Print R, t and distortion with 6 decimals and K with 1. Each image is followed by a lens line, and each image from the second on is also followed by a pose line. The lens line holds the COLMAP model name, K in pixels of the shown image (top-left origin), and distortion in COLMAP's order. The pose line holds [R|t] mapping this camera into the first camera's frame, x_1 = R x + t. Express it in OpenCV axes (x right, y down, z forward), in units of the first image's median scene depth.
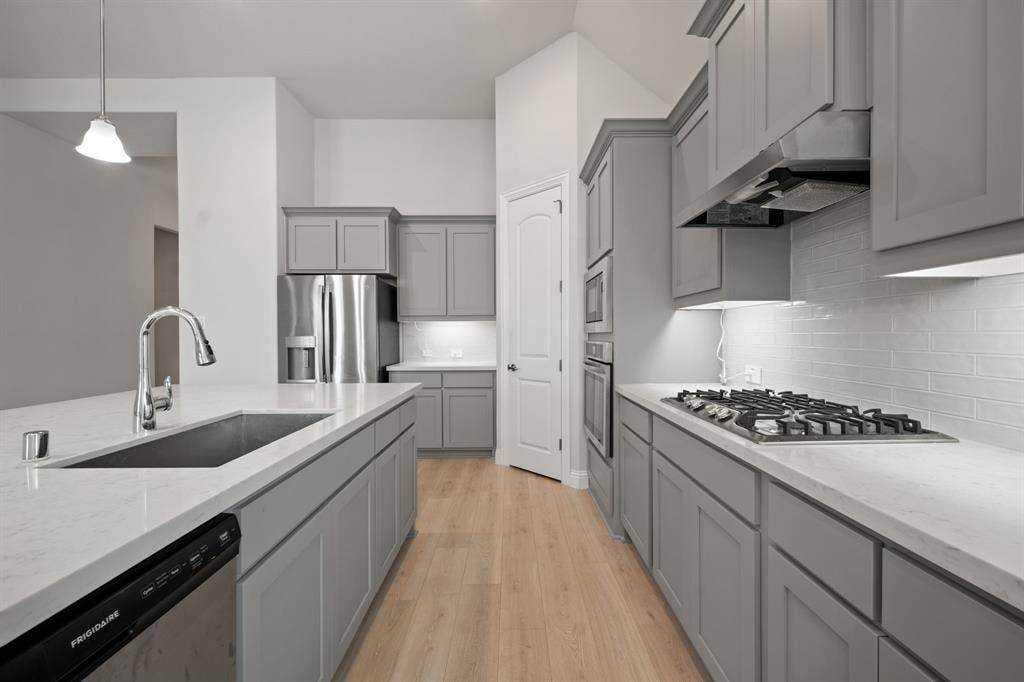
lens RADIAL K [[416.8, 0, 516.2], [0, 416.8, 337.7], [0, 0, 1]] dist [-0.000102, 0.000210]
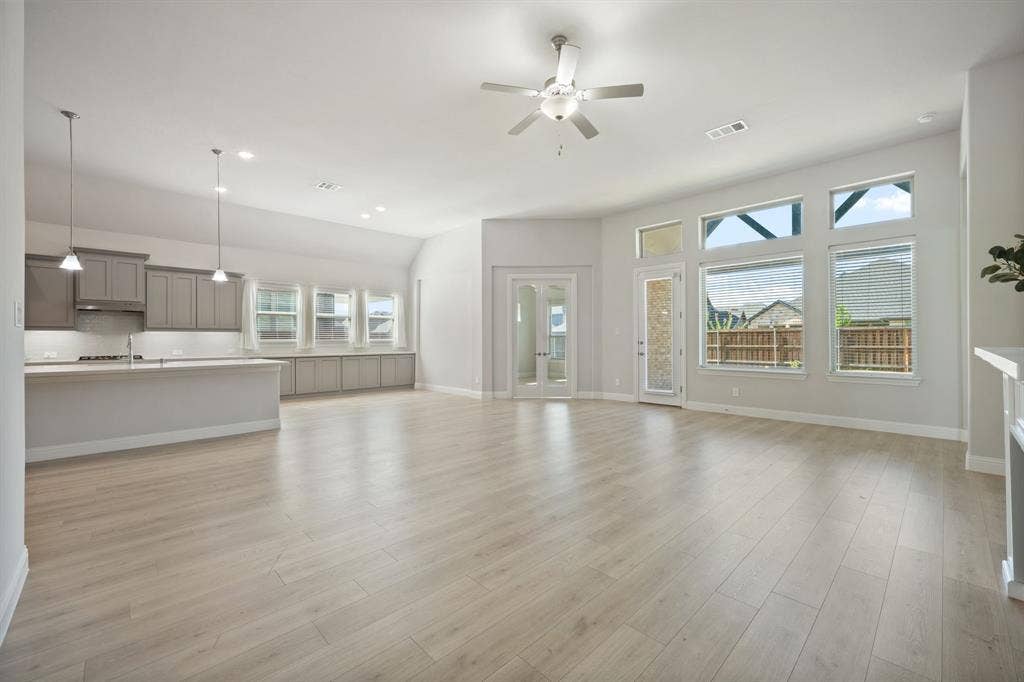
lens RADIAL K [[416.8, 0, 516.2], [0, 416.8, 337.7], [0, 0, 1]] dist [-0.000102, 0.000210]
pose [[-0.691191, 0.011989, 0.722573, -2.505561], [0.012664, 0.999910, -0.004477, 0.013842], [-0.722561, 0.006056, -0.691280, 0.440128]]
